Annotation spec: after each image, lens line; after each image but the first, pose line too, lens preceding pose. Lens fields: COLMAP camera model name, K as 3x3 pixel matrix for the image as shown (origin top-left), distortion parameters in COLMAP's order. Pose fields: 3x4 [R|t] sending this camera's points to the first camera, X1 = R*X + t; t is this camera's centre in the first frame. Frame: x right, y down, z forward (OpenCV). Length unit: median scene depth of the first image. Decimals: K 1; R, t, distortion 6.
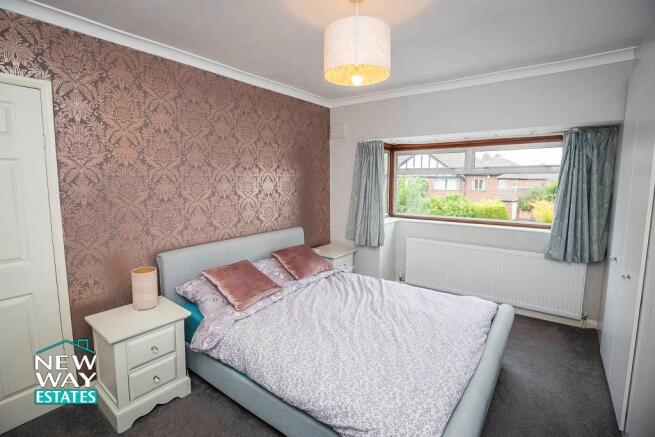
lens RADIAL K [[313.7, 0, 323.4], [0, 313.7, 213.6], [0, 0, 1]] dist [-0.018986, 0.000022]
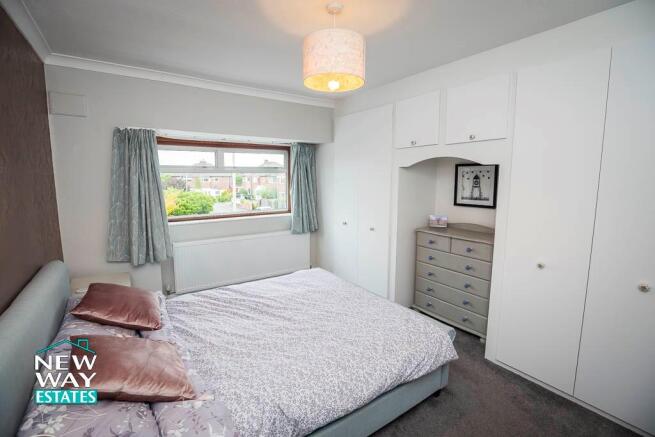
lens RADIAL K [[313.7, 0, 323.4], [0, 313.7, 213.6], [0, 0, 1]] dist [-0.018986, 0.000022]
pose [[0.298121, -0.115687, 0.947492, -0.585821], [0.098531, 0.991055, 0.090004, -0.061173], [-0.949429, 0.066525, 0.306853, 0.431998]]
